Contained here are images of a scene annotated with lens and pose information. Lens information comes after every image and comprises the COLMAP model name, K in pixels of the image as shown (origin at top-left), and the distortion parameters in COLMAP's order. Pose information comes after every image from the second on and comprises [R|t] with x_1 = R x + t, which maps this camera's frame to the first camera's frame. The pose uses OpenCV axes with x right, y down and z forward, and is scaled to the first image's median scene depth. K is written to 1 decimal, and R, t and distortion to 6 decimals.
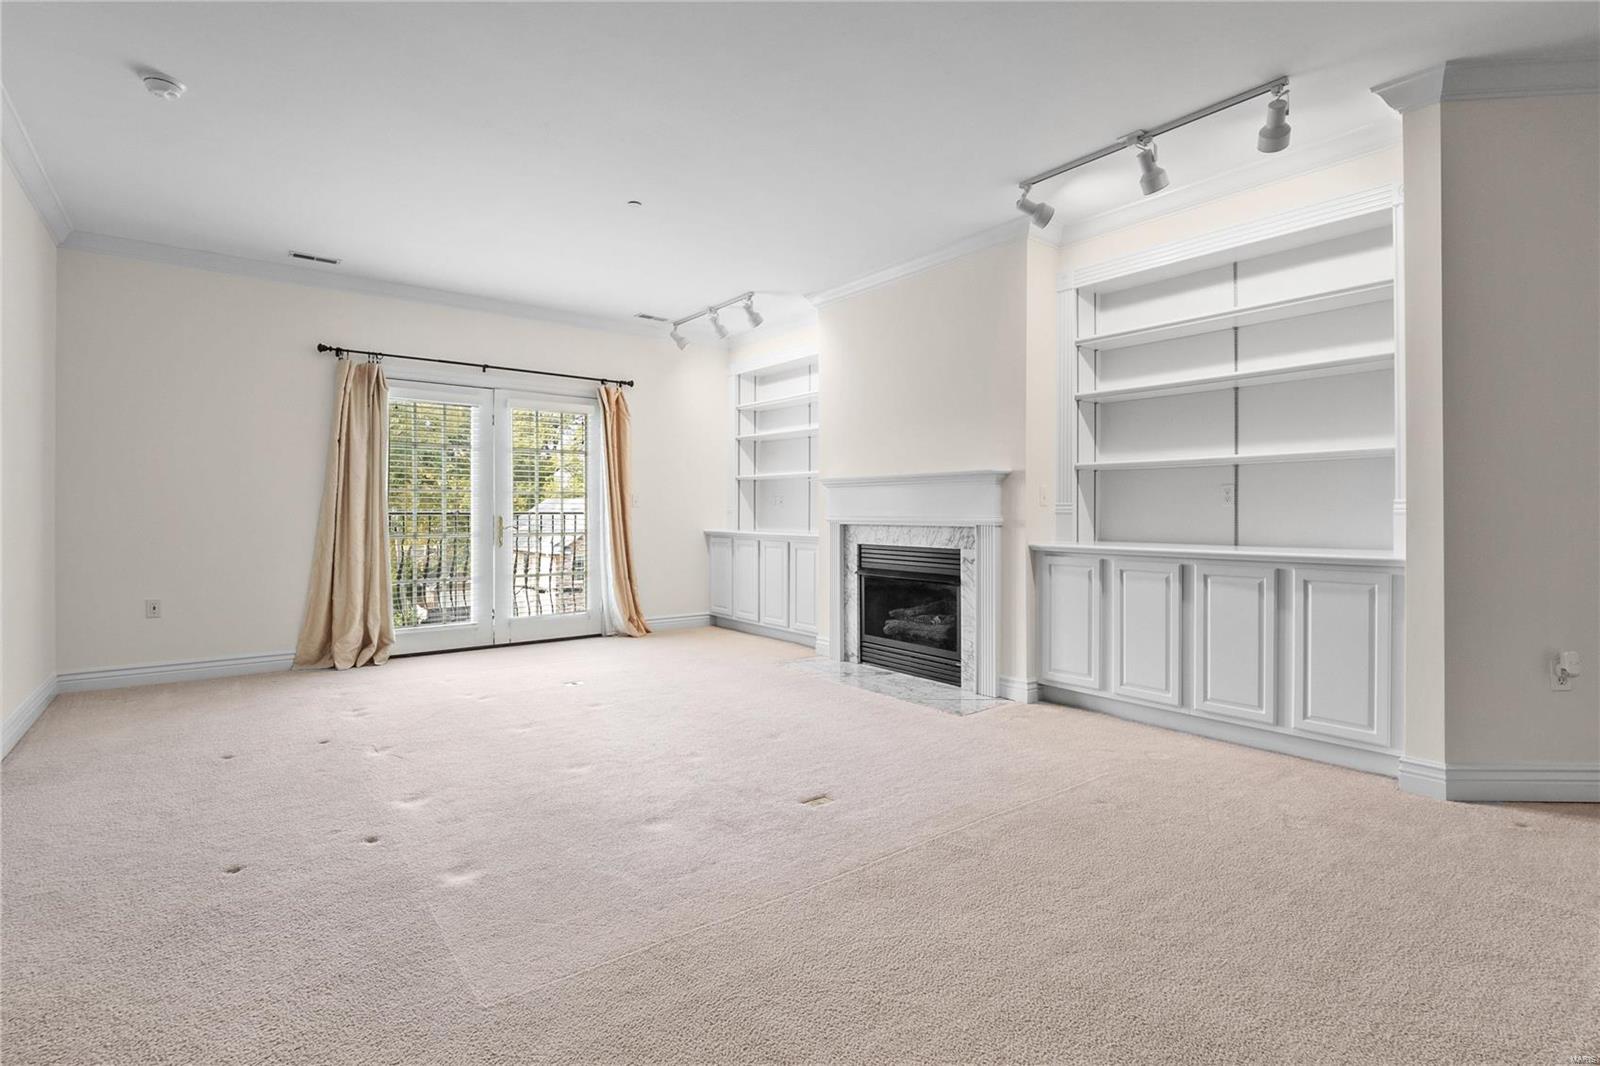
lens RADIAL K [[759.6, 0, 802.7], [0, 759.6, 516.0], [0, 0, 1]] dist [-0.013486, -0.003253]
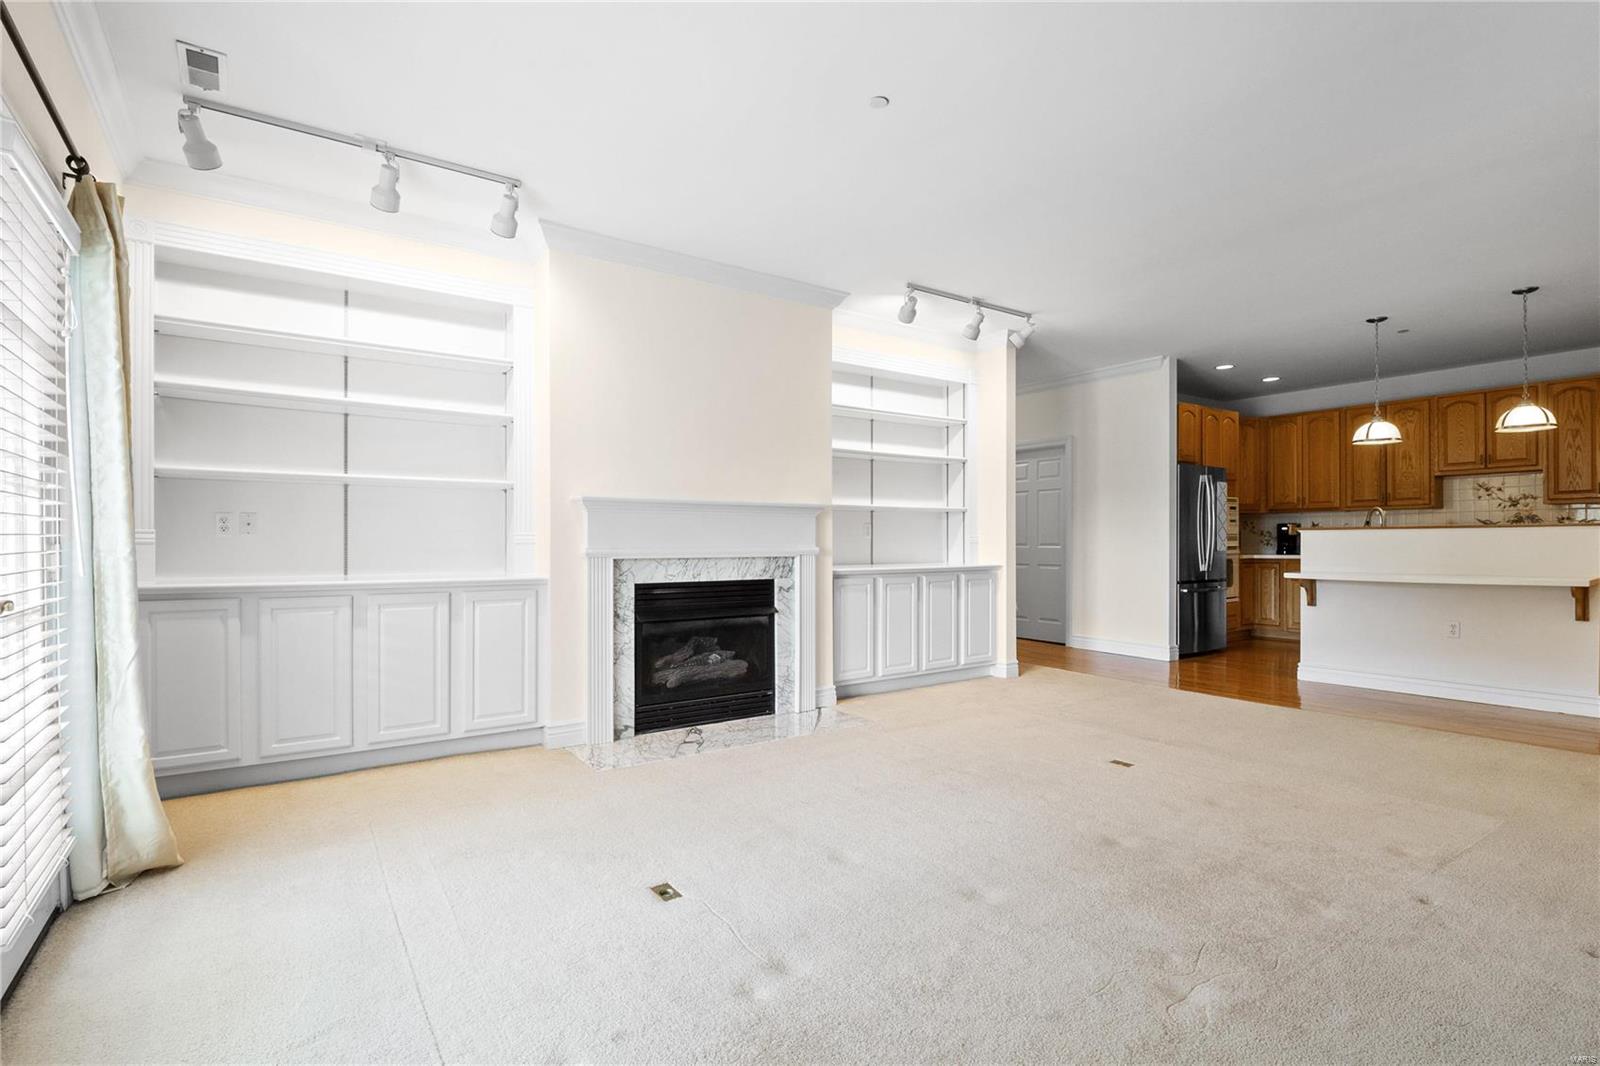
lens RADIAL K [[759.6, 0, 802.4], [0, 759.6, 544.0], [0, 0, 1]] dist [-0.013486, -0.003253]
pose [[0.050394, -0.004220, 0.998720, -0.813992], [0.005980, 0.999974, 0.003924, -0.007033], [-0.998712, 0.005774, 0.050418, 0.915816]]
